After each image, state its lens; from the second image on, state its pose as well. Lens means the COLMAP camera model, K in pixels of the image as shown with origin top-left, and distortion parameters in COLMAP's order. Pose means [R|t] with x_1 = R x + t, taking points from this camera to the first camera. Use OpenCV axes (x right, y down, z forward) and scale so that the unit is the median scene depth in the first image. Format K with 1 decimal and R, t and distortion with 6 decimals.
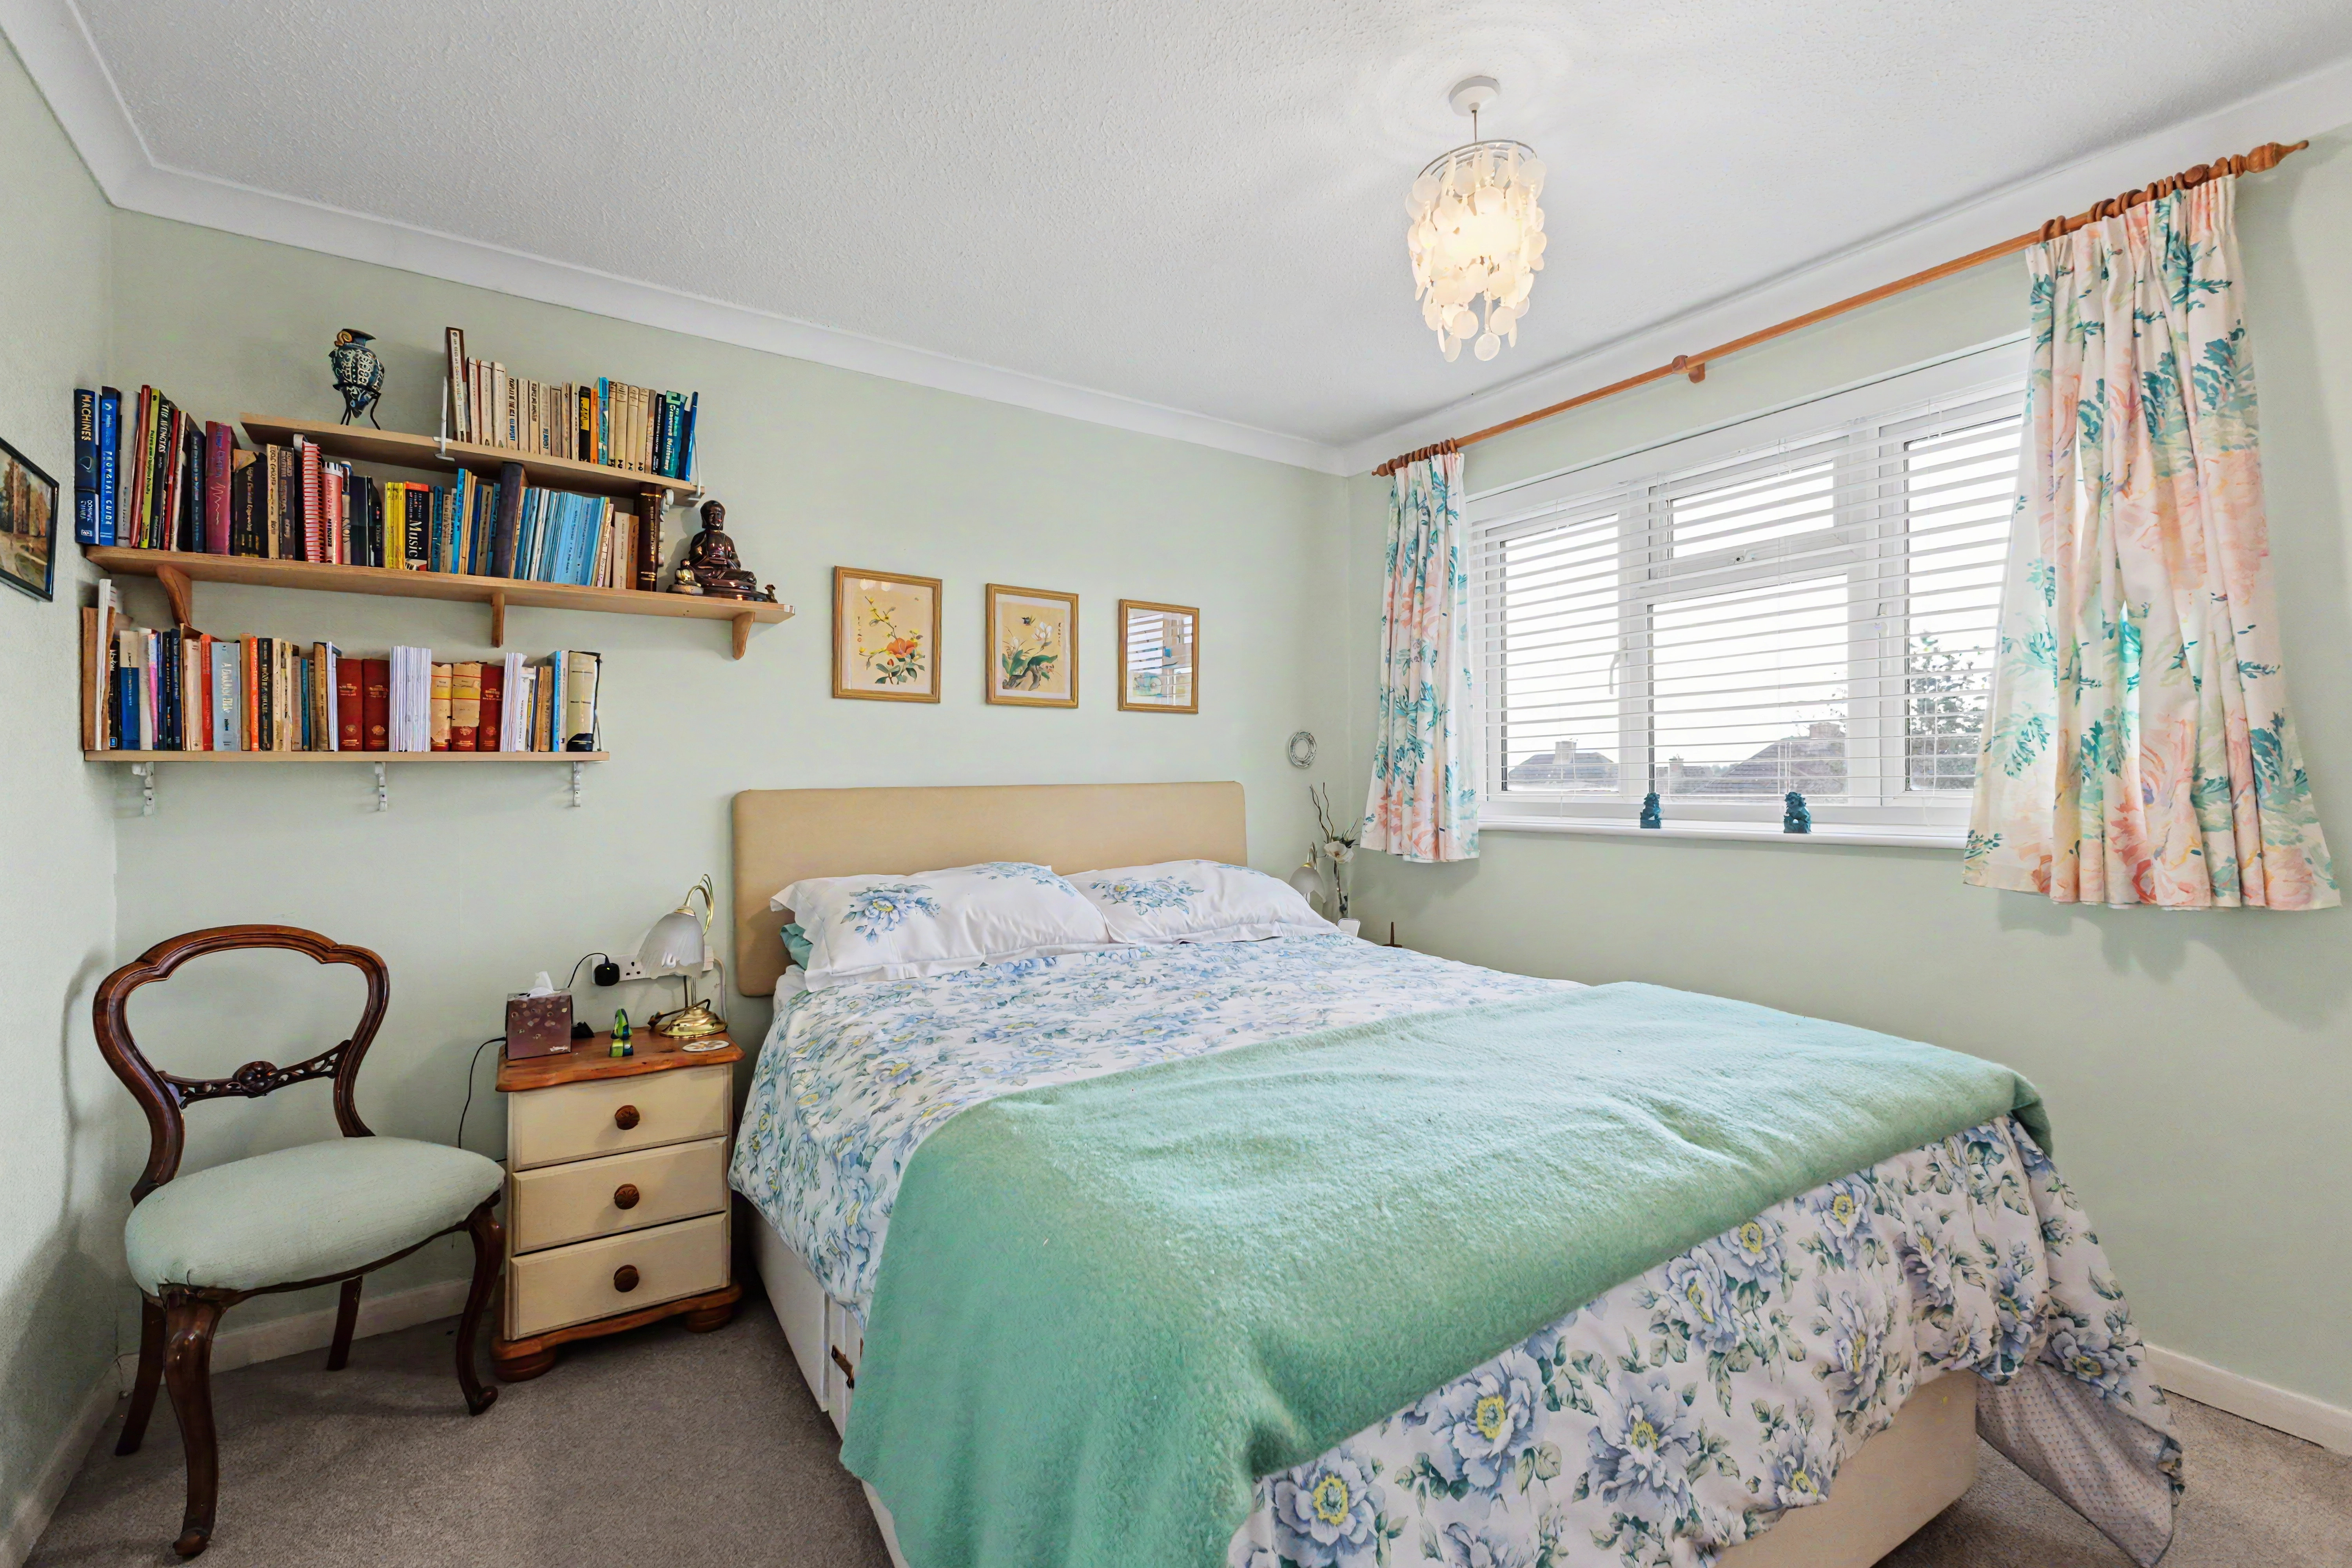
lens RADIAL K [[1037.0, 0, 1166.7], [0, 1037.0, 776.4], [0, 0, 1]] dist [-0.000957, -0.000102]
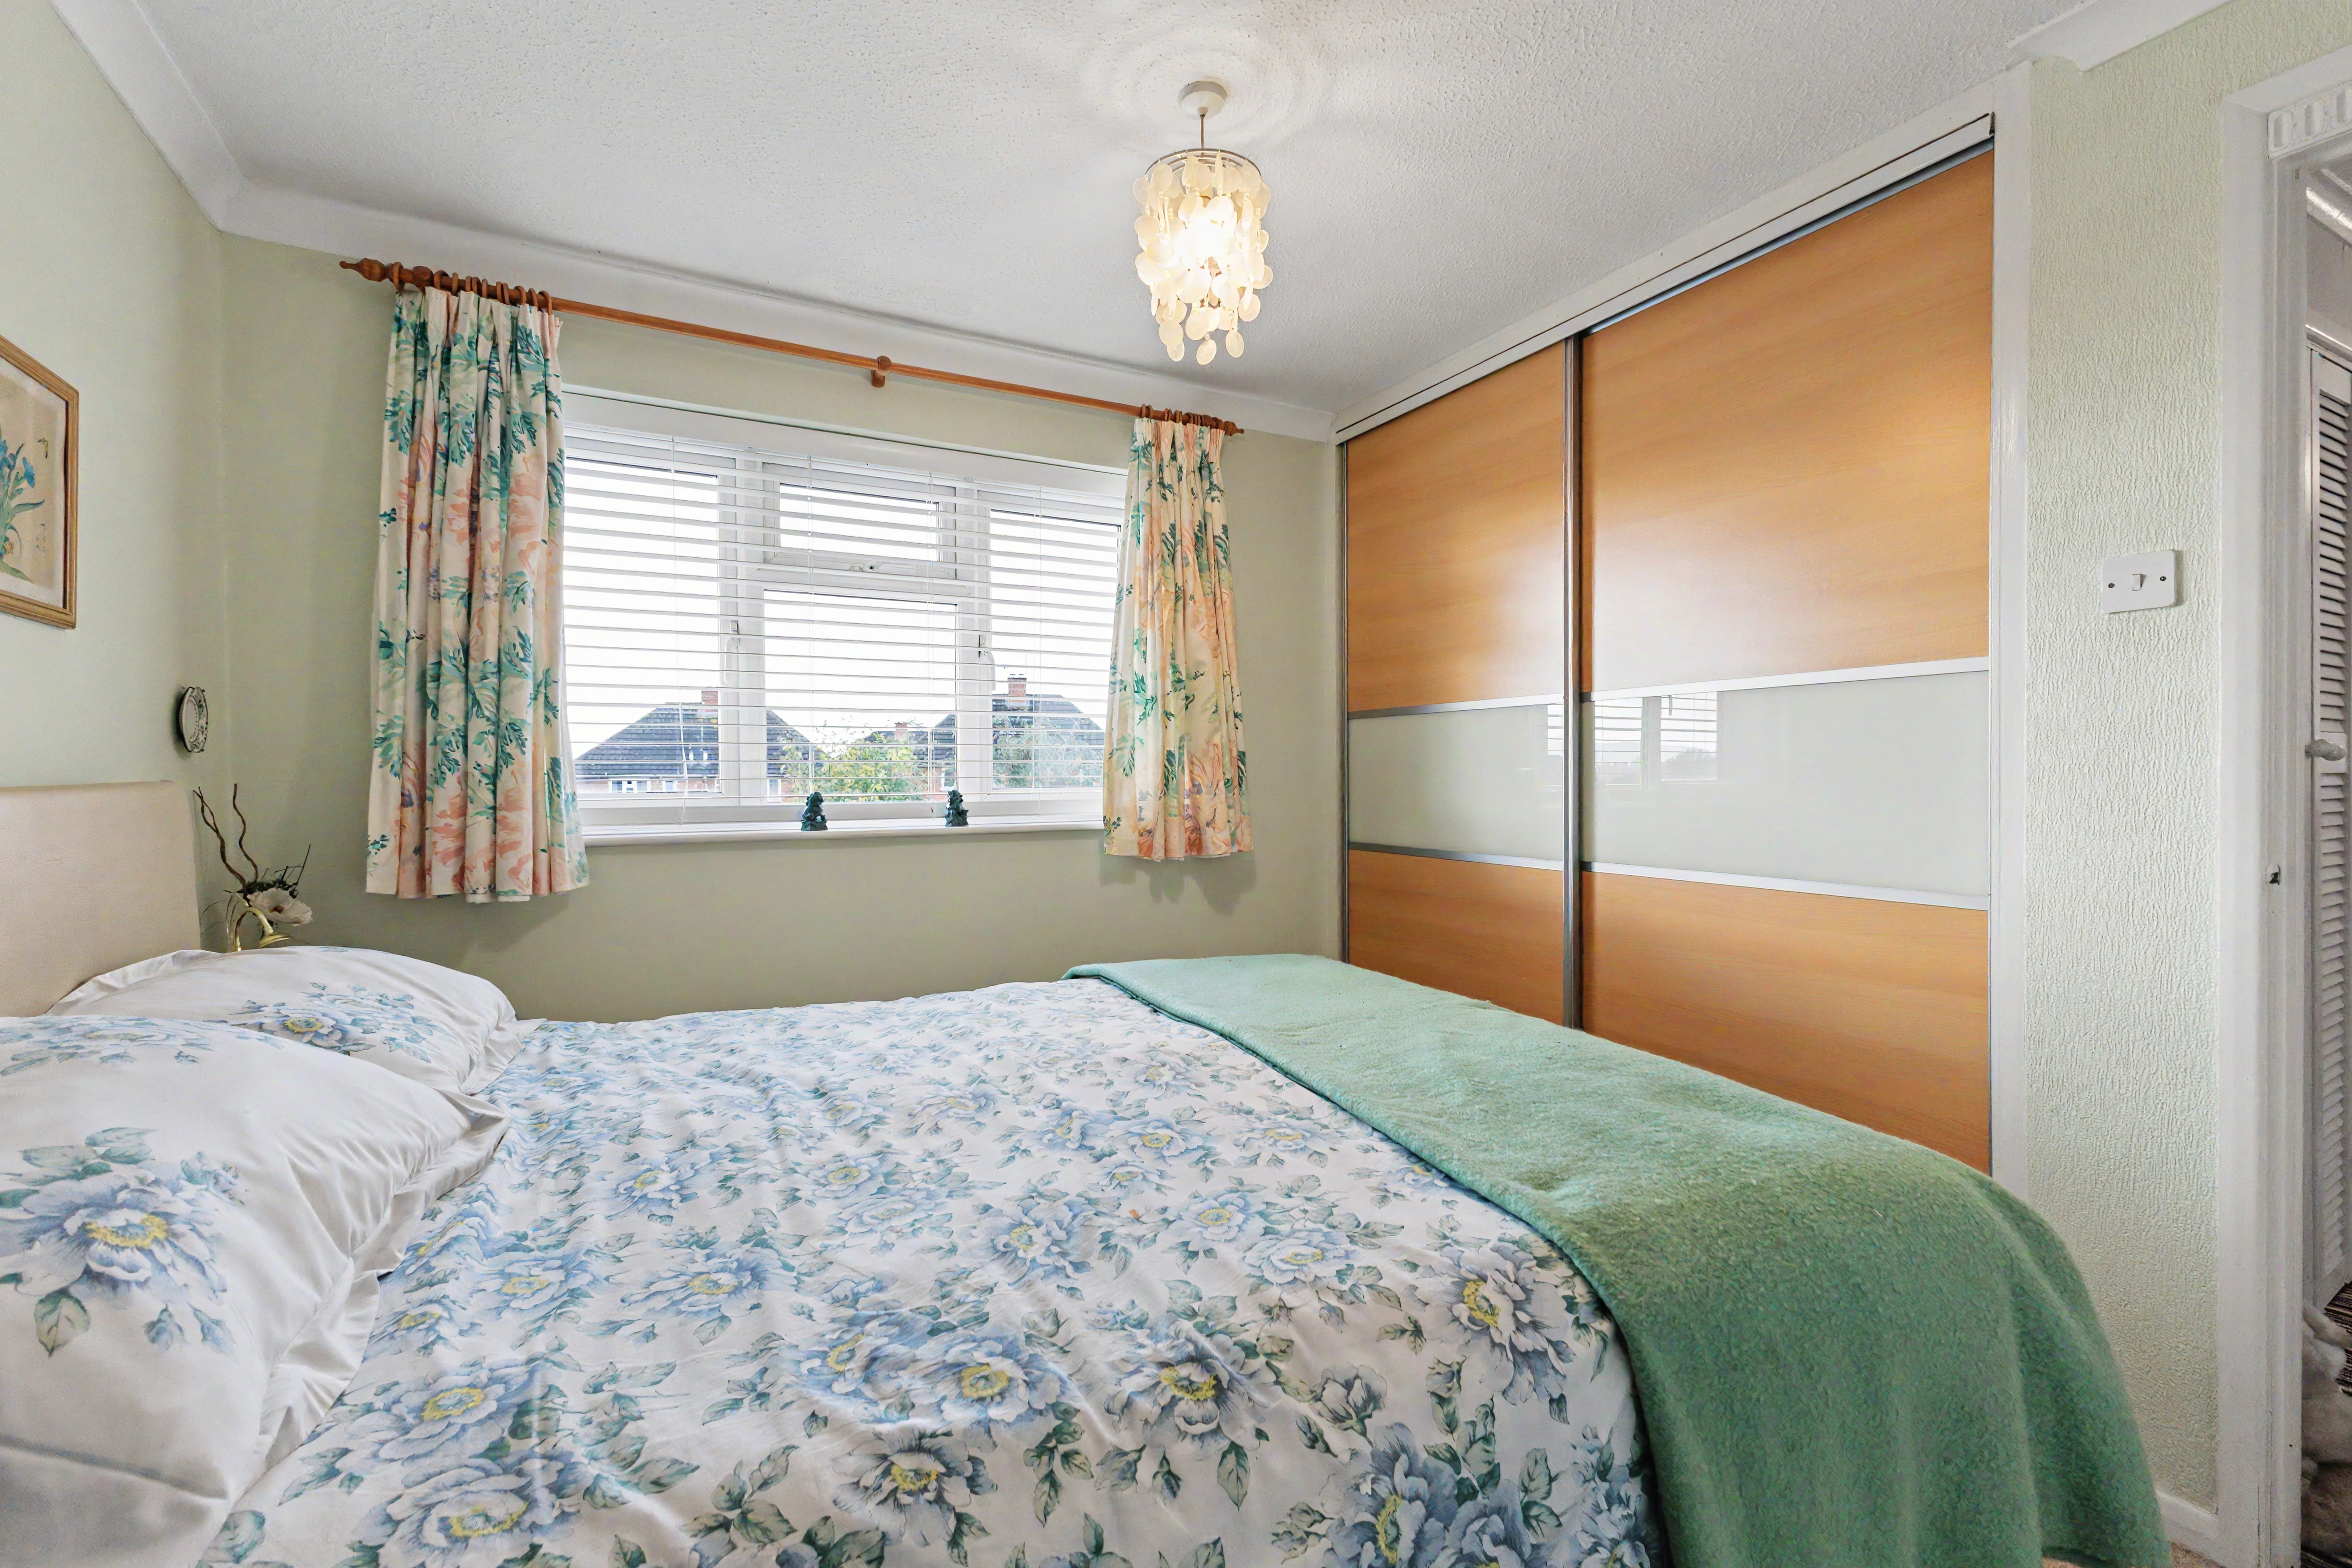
lens RADIAL K [[1037.0, 0, 1166.7], [0, 1037.0, 776.4], [0, 0, 1]] dist [-0.000957, -0.000102]
pose [[0.075626, 0.009000, 0.997096, -0.456852], [-0.000710, 0.999959, -0.008972, 0.008873], [-0.997136, -0.000030, 0.075629, 0.617420]]
